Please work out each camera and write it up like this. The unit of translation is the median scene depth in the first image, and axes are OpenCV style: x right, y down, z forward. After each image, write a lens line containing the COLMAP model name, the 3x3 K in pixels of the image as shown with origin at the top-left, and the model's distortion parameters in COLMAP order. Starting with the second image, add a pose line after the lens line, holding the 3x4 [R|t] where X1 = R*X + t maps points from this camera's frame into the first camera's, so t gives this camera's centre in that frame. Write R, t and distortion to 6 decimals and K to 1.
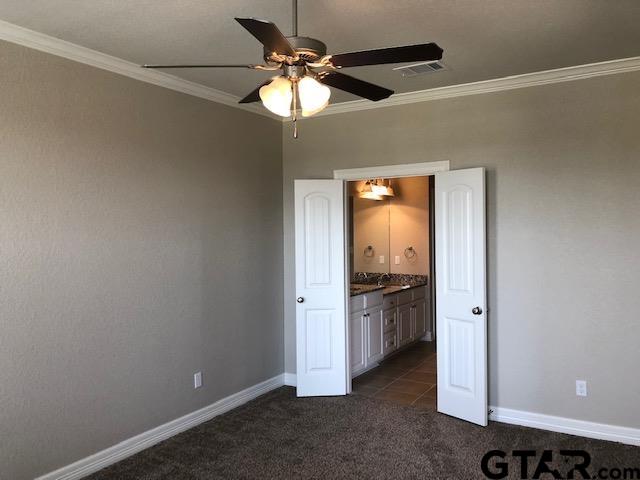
lens RADIAL K [[524.8, 0, 321.1], [0, 524.8, 234.6], [0, 0, 1]] dist [0.079905, -0.130623]
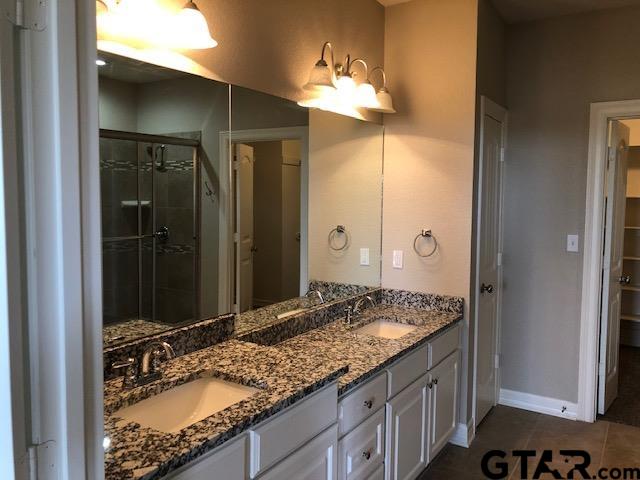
lens RADIAL K [[524.8, 0, 321.1], [0, 524.8, 234.6], [0, 0, 1]] dist [0.079905, -0.130623]
pose [[0.999458, 0.023079, -0.023457, 0.090723], [-0.021606, 0.997889, 0.061244, 0.001233], [0.024821, -0.060704, 0.997847, 0.555619]]
